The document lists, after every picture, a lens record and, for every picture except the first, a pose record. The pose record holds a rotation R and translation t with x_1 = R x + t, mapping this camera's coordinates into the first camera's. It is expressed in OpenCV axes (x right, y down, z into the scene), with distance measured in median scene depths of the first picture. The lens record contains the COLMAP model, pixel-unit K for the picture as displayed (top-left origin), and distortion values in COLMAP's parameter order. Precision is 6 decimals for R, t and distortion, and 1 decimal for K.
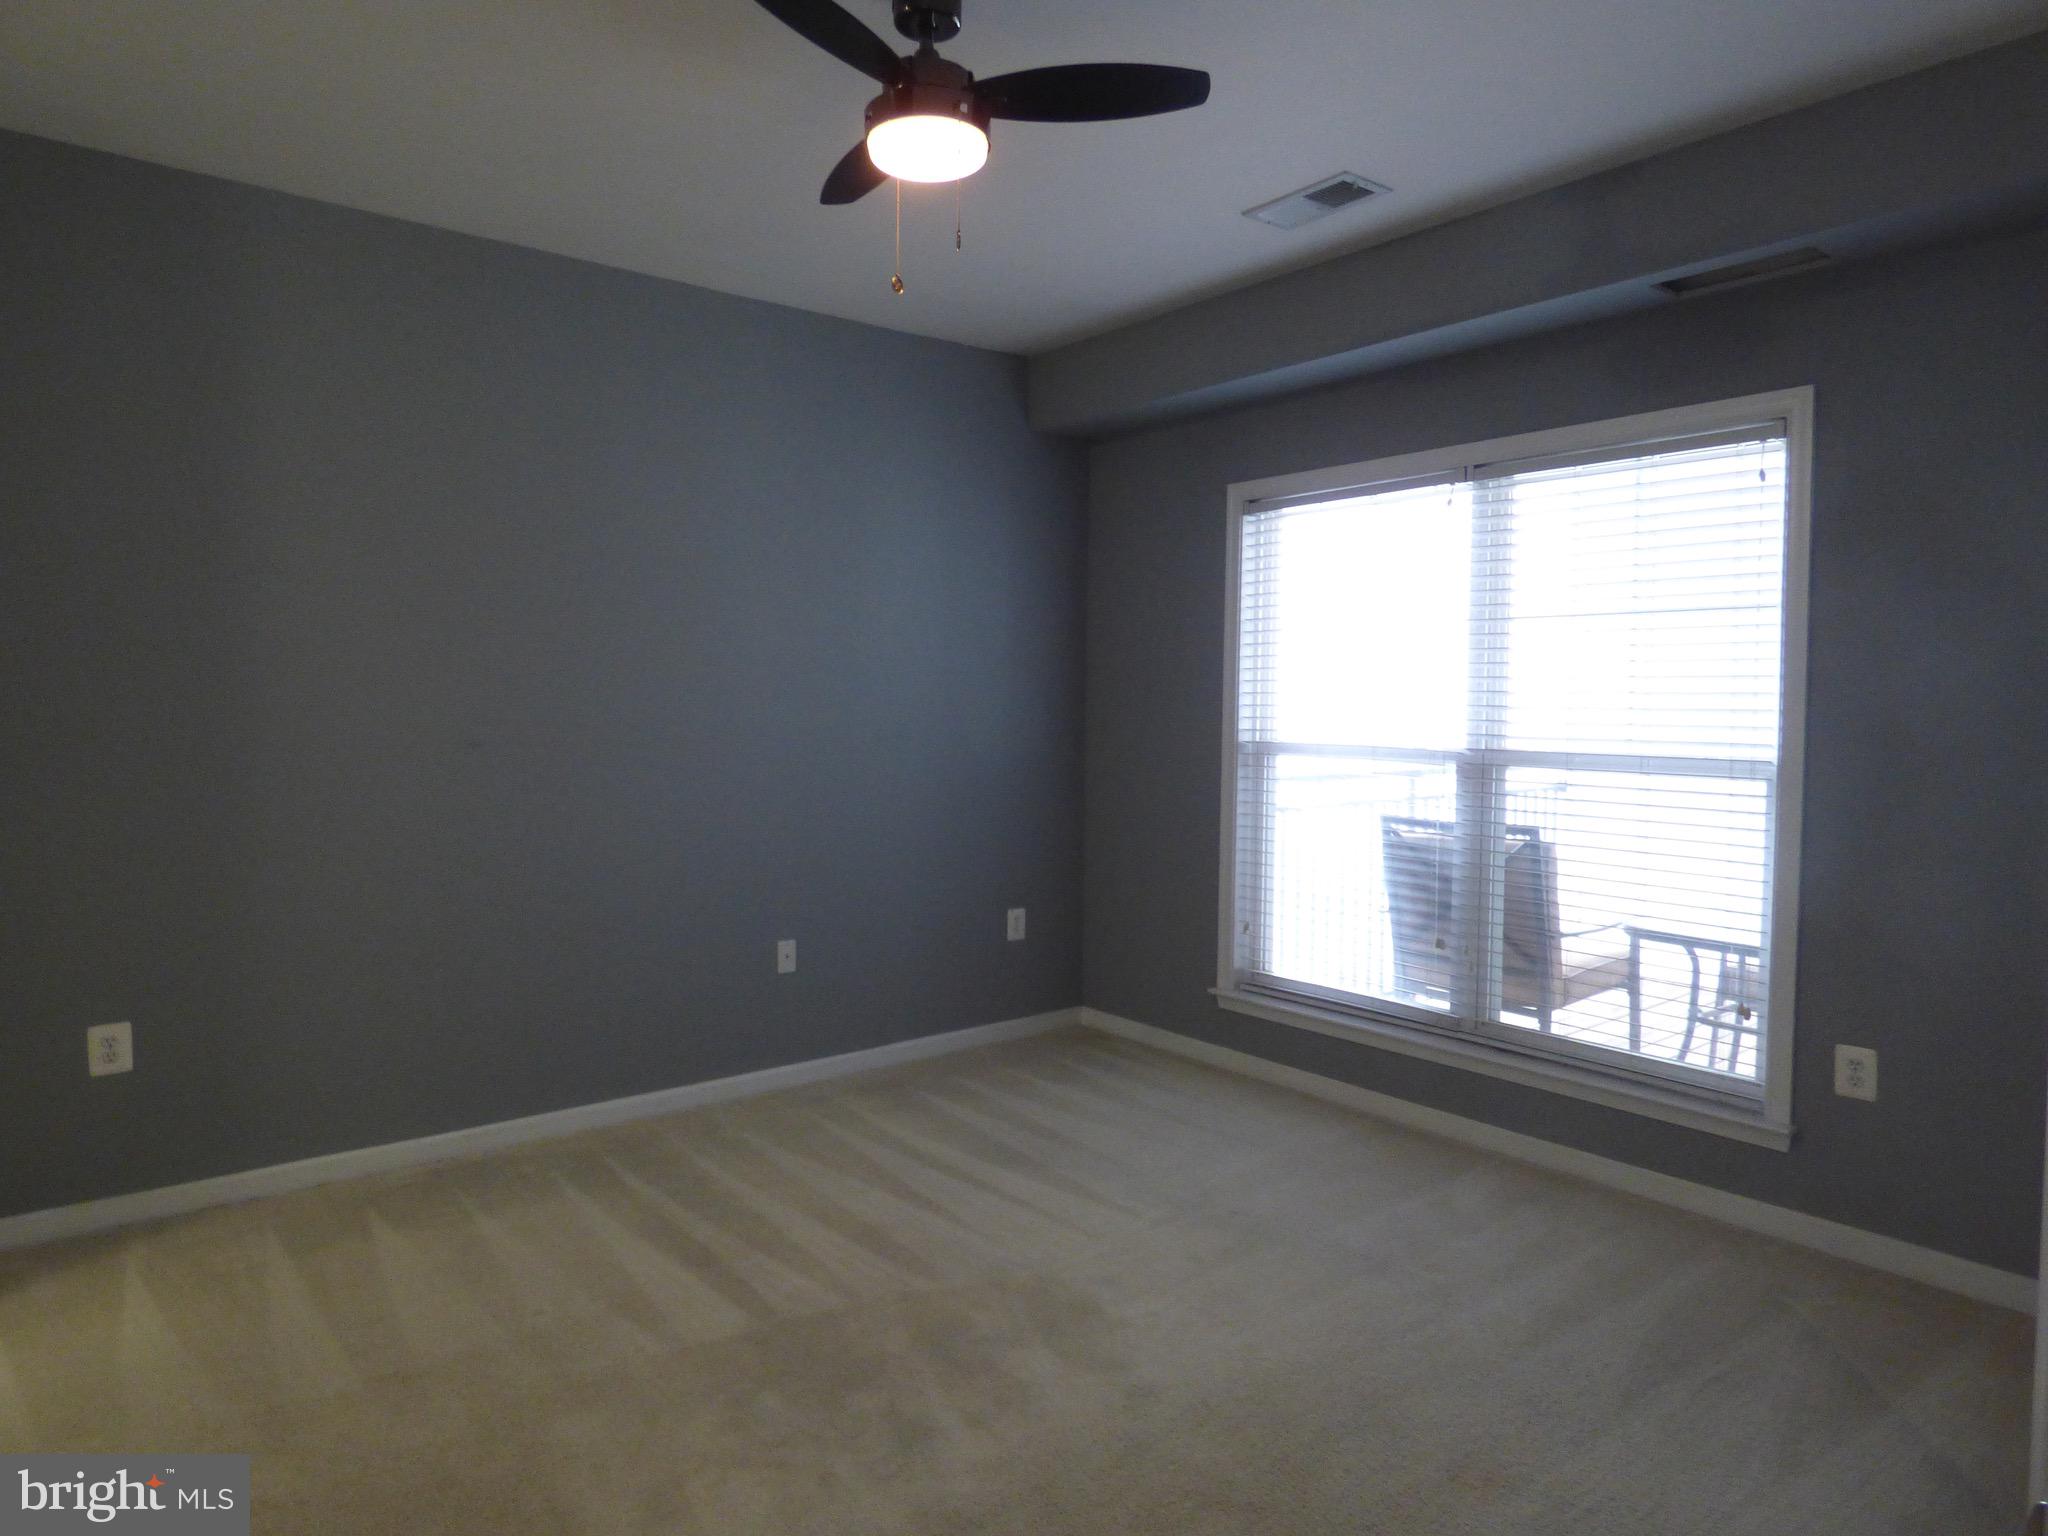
lens RADIAL K [[1250.1, 0, 1016.7], [0, 1250.1, 773.5], [0, 0, 1]] dist [-0.017547, 0.002637]
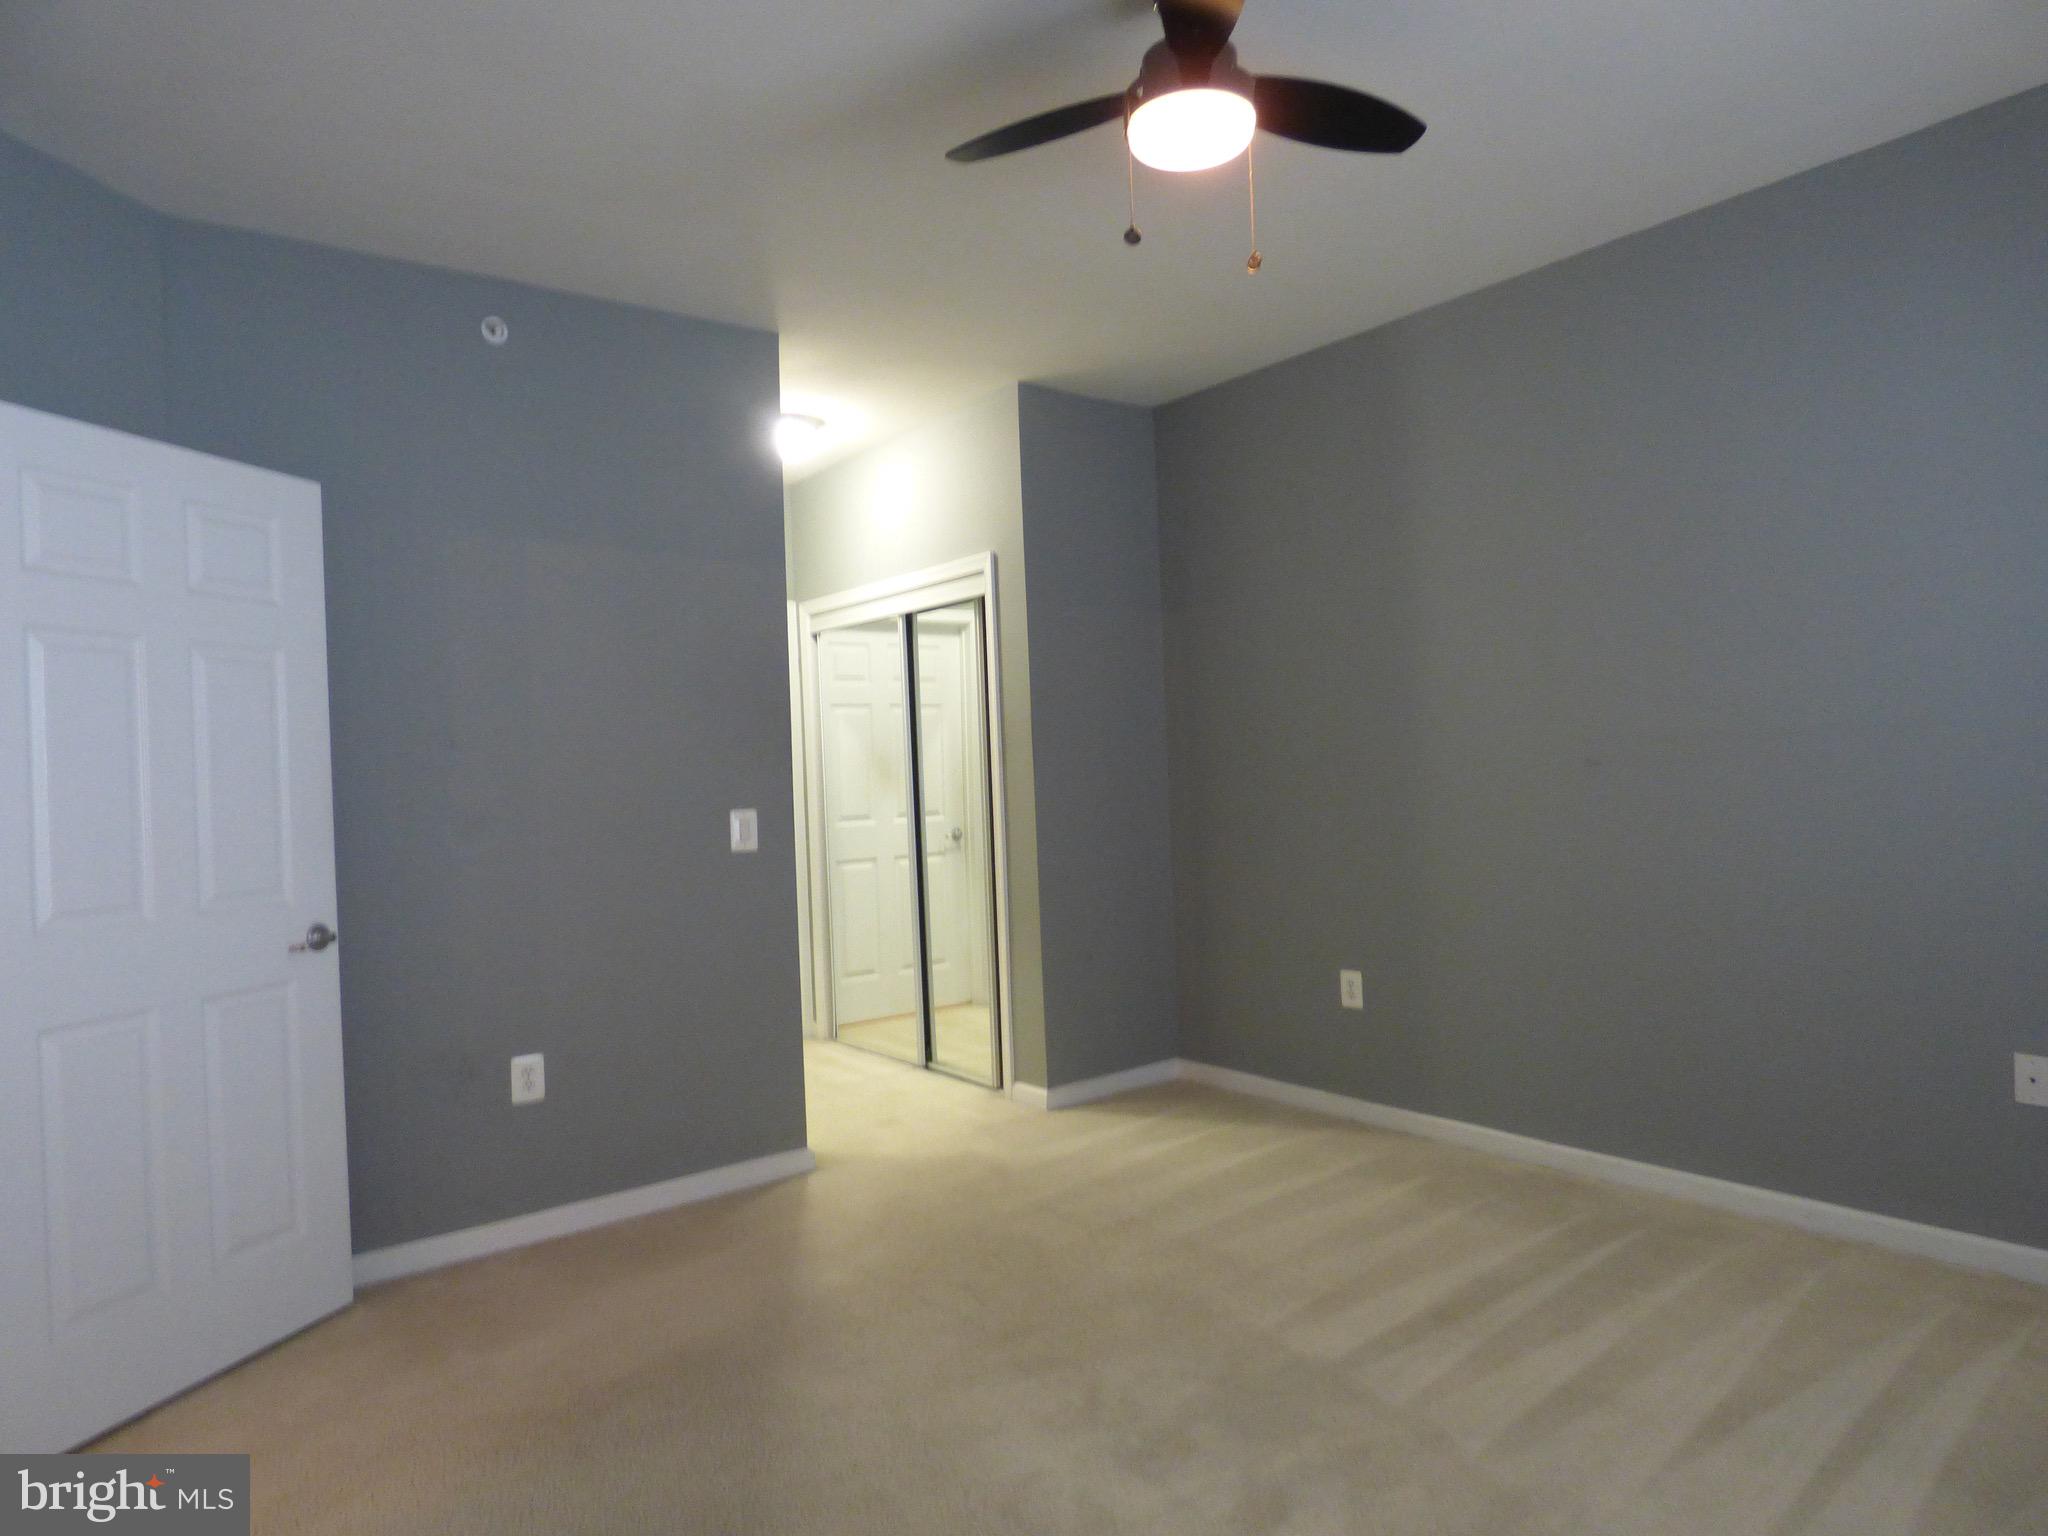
lens RADIAL K [[1250.1, 0, 1023.7], [0, 1250.1, 764.8], [0, 0, 1]] dist [-0.017547, 0.002637]
pose [[-0.014822, -0.006646, -0.999868, 0.653036], [-0.011060, 0.999918, -0.006482, -0.012064], [0.999829, 0.010962, -0.014894, 0.656705]]
